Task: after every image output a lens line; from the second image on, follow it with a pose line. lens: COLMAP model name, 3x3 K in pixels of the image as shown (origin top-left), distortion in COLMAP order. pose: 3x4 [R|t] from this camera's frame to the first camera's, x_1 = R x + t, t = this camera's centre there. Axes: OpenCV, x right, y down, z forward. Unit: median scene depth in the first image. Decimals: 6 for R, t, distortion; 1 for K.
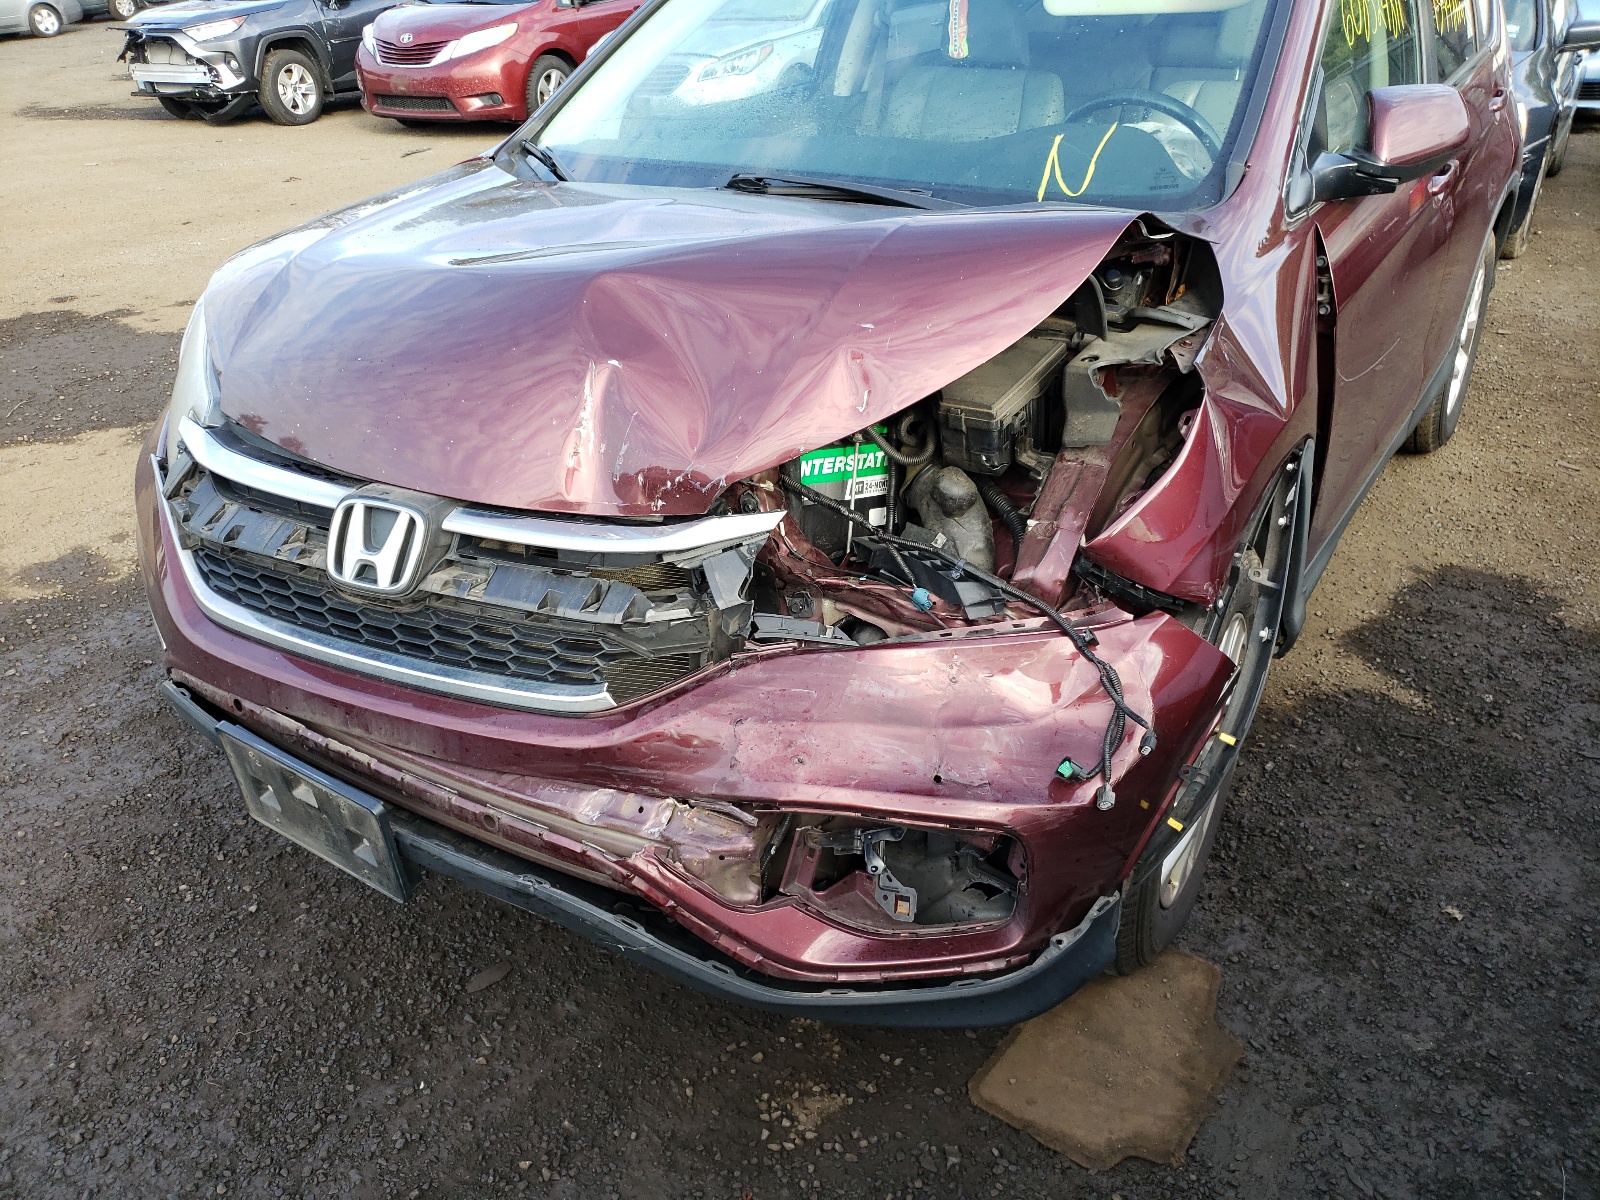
lens RADIAL K [[1276.9, 0, 800.0], [0, 1276.9, 600.0], [0, 0, 1]] dist [0.148169, -0.156231]
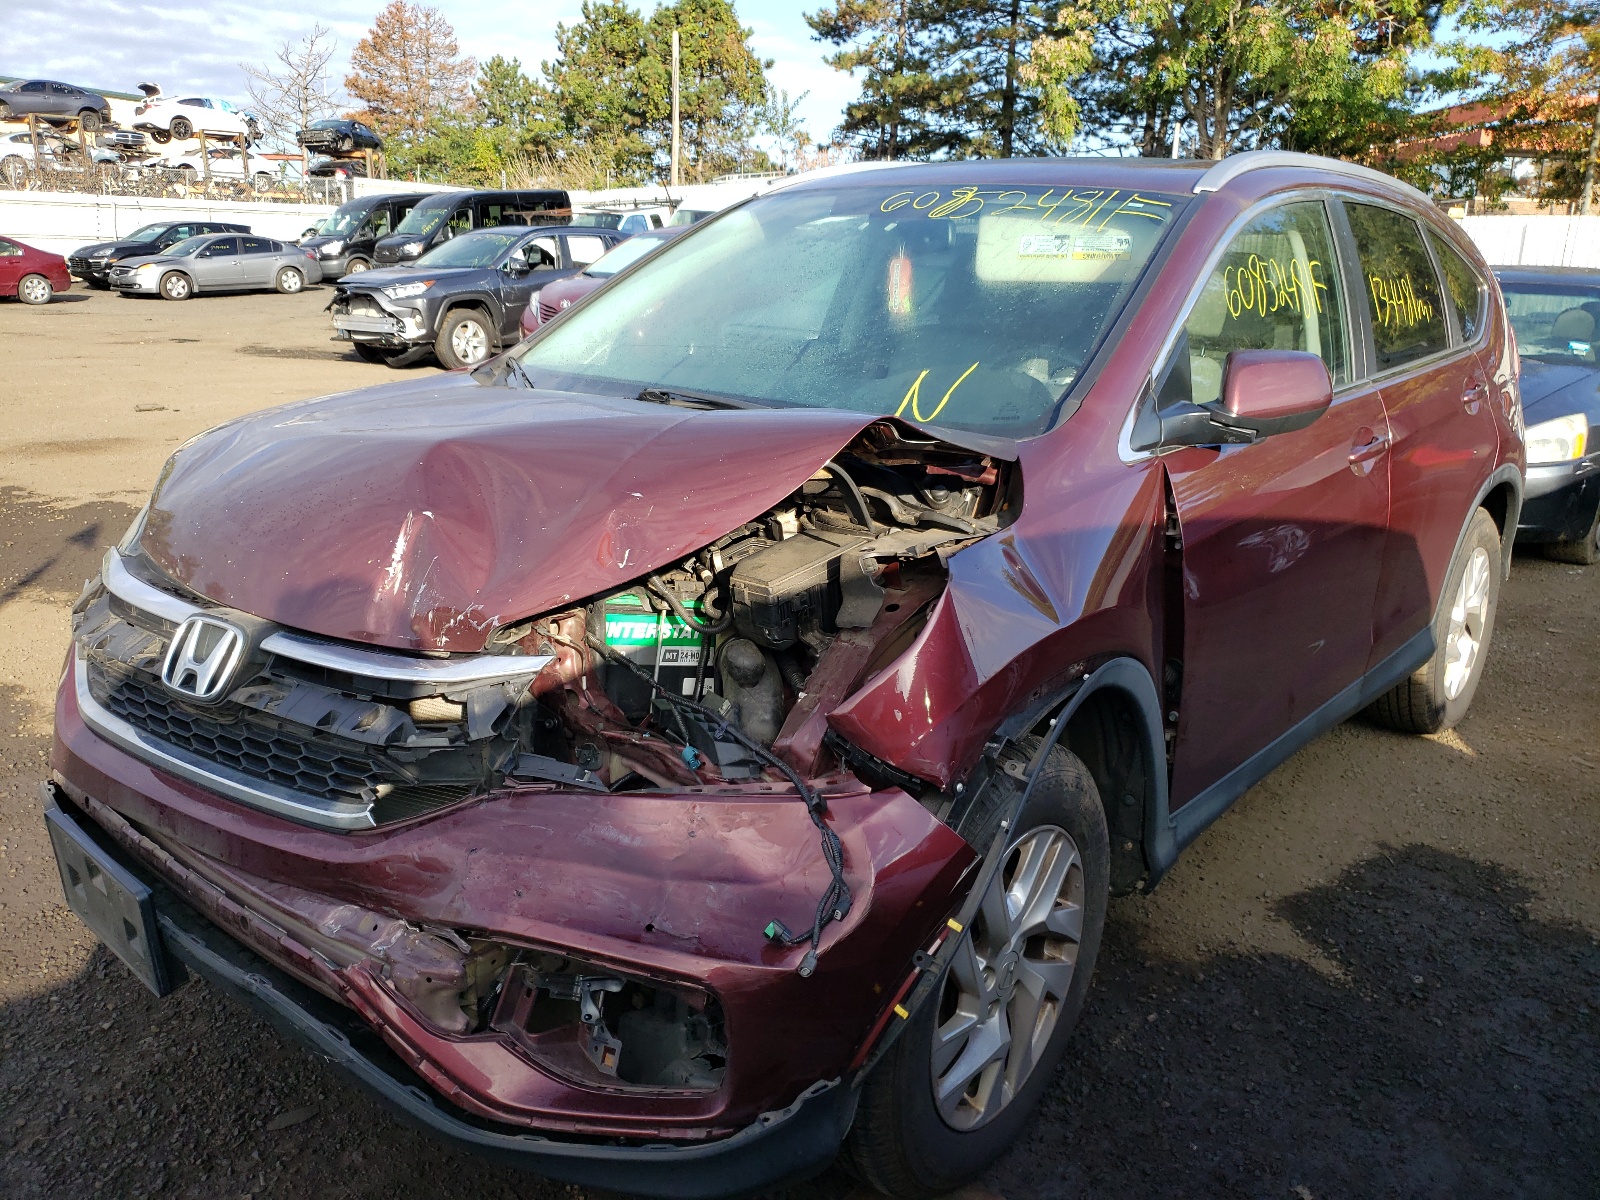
lens RADIAL K [[1332.8, 0, 857.8], [0, 1332.8, 598.3], [0, 0, 1]] dist [0.106209, -0.222583]
pose [[0.985869, 0.080358, -0.146987, 0.383635], [-0.110563, 0.971311, -0.210549, 0.087836], [0.125851, 0.223825, 0.966470, -0.060811]]
